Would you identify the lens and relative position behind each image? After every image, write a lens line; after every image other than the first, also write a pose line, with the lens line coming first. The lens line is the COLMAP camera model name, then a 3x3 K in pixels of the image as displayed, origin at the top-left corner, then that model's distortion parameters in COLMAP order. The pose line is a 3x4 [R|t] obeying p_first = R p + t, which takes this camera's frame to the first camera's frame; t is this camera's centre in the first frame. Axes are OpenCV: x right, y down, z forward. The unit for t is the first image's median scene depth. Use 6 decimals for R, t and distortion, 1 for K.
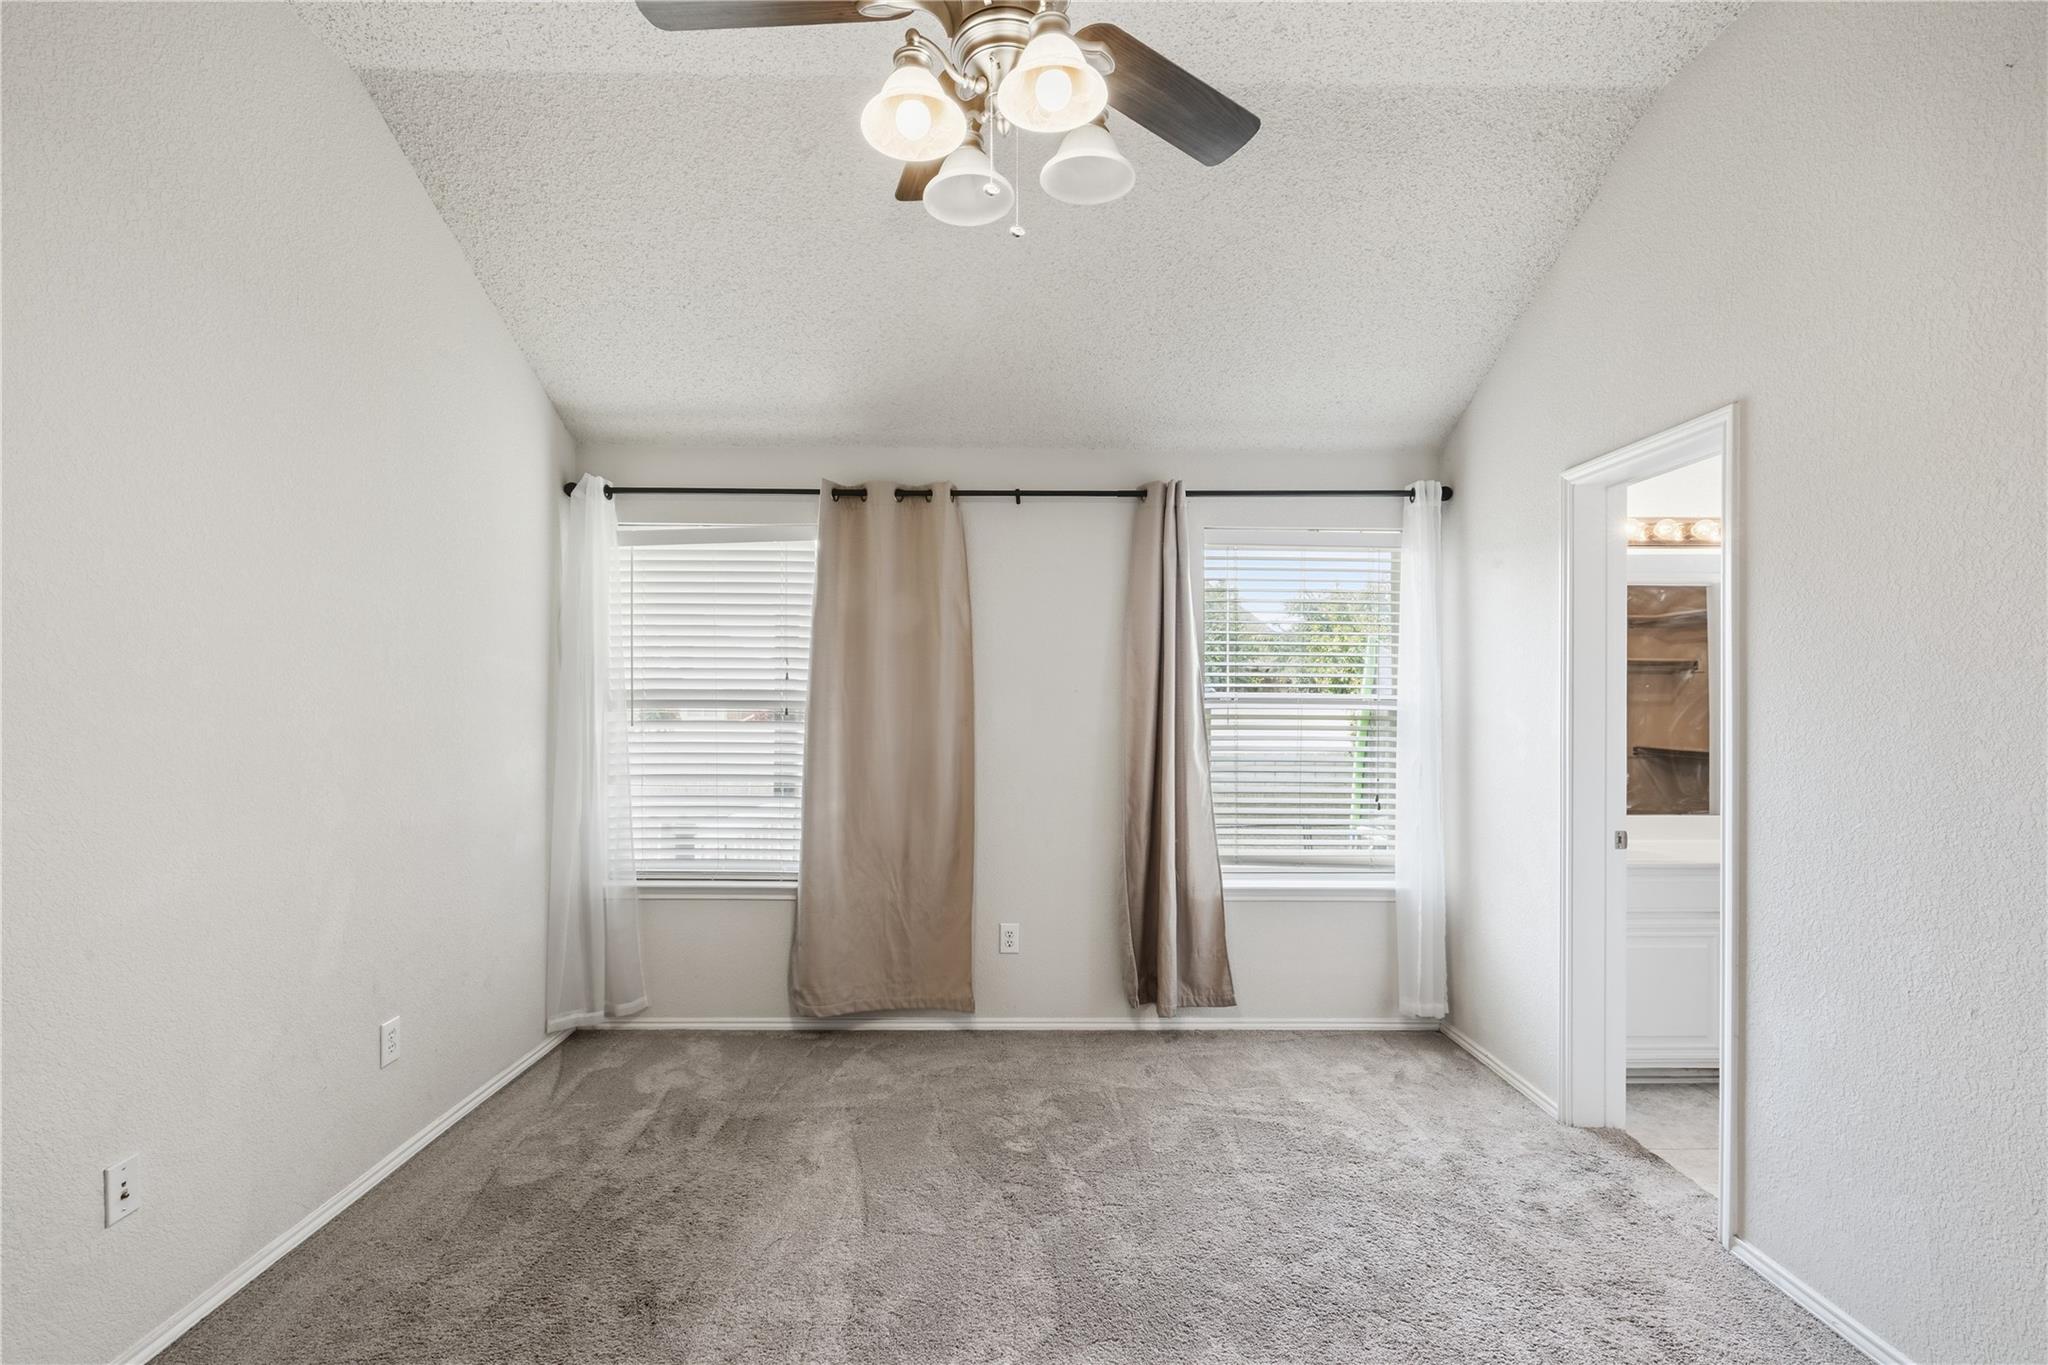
lens RADIAL K [[943.3, 0, 1016.1], [0, 943.3, 693.9], [0, 0, 1]] dist [0.001895, 0.002425]
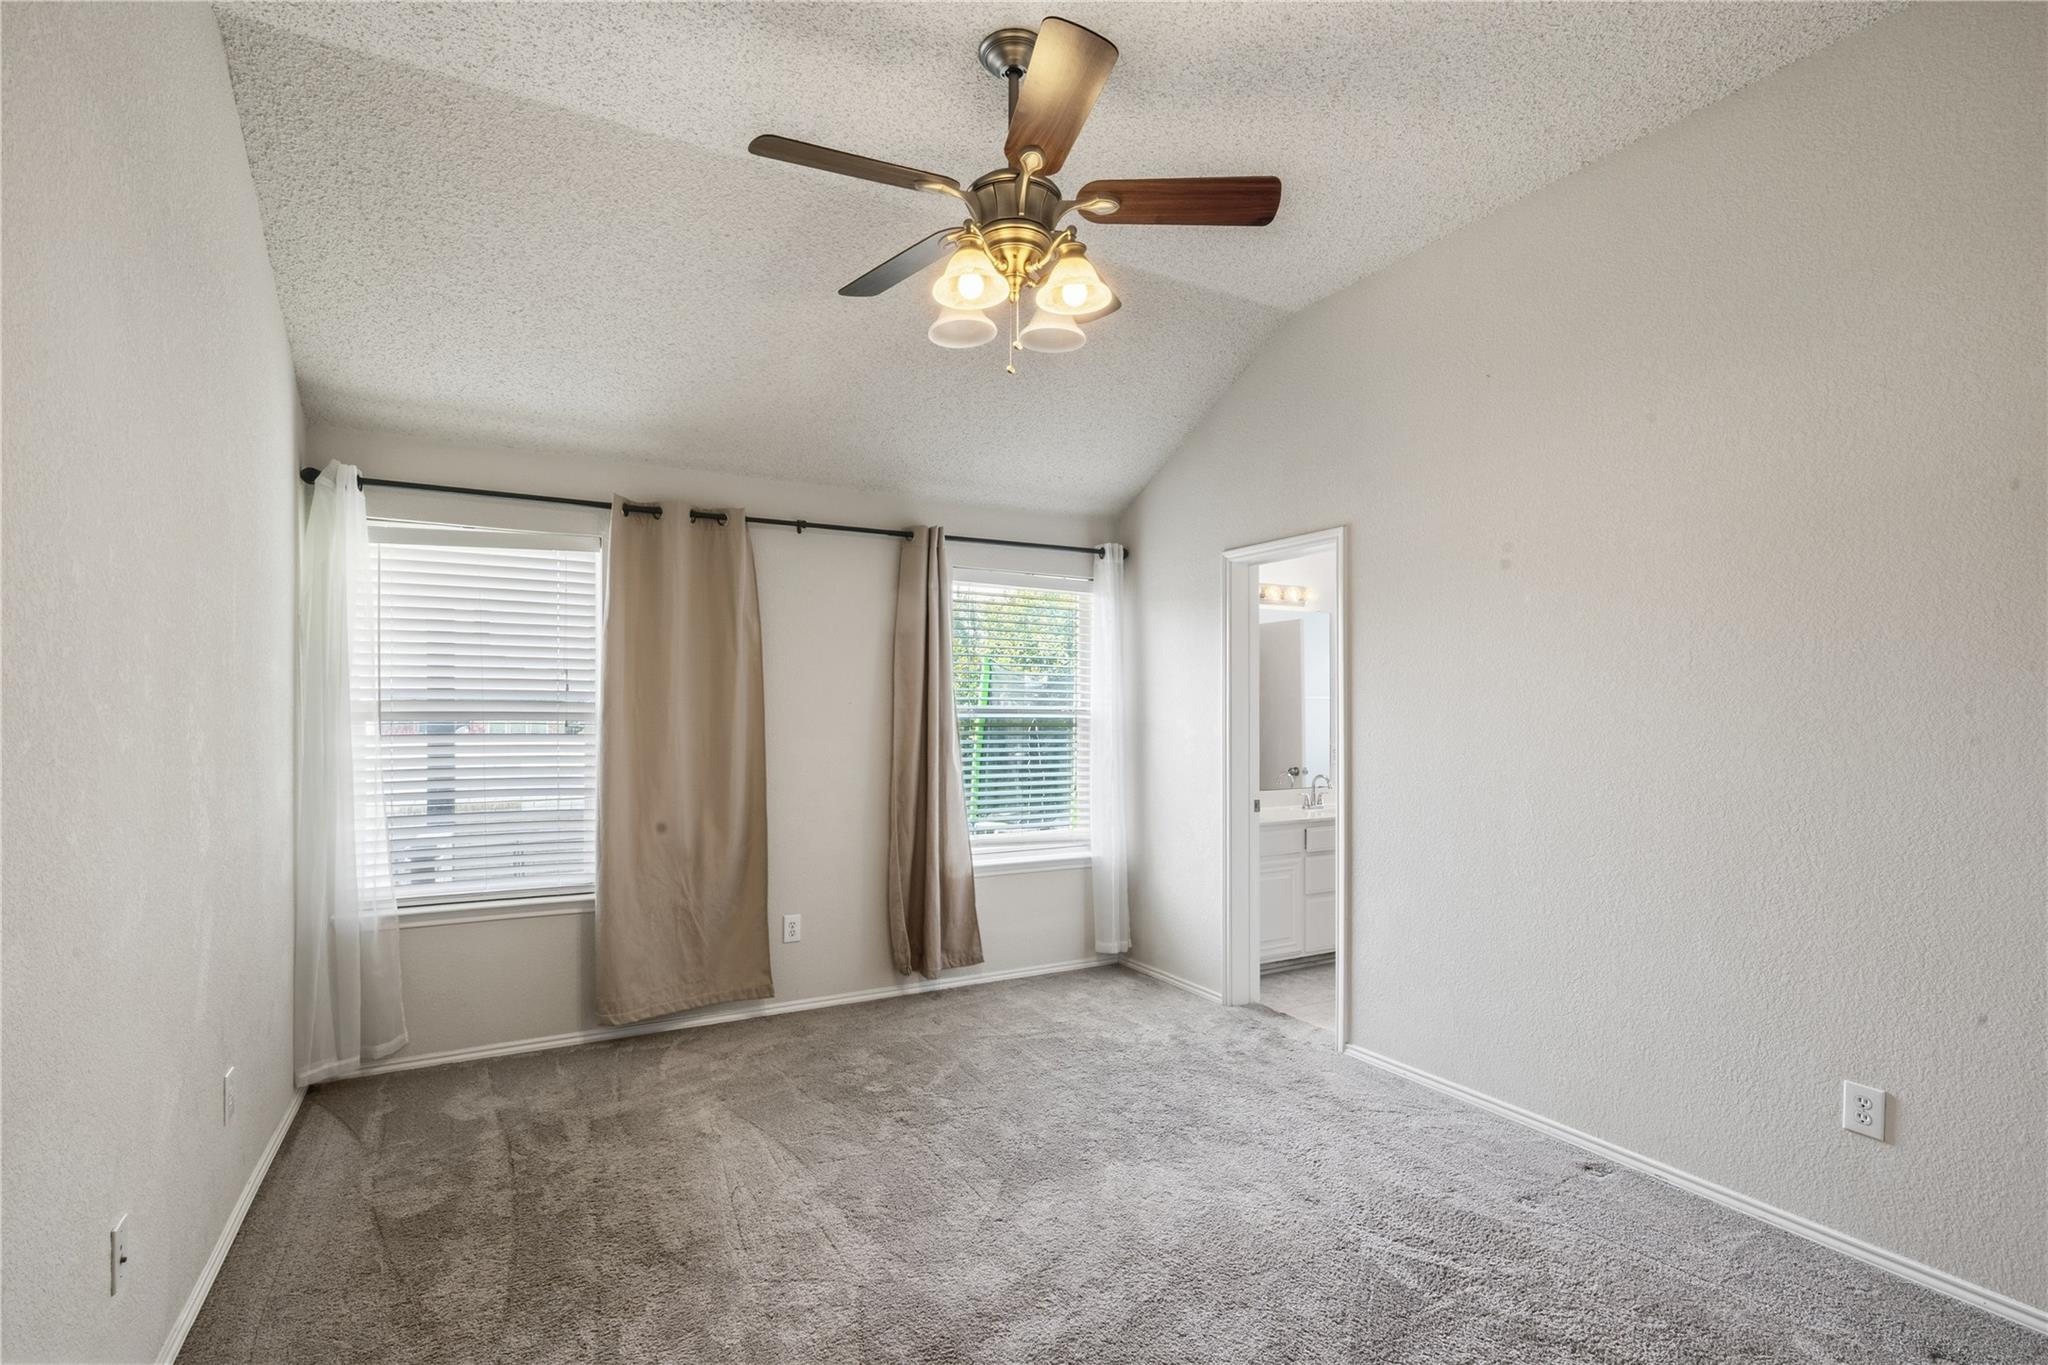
lens RADIAL K [[943.3, 0, 1031.4], [0, 943.3, 699.1], [0, 0, 1]] dist [0.001895, 0.002425]
pose [[0.882424, 0.004168, 0.470436, -0.296234], [-0.001726, 0.999983, -0.005622, -0.002226], [-0.470451, 0.004149, 0.882416, -0.106078]]
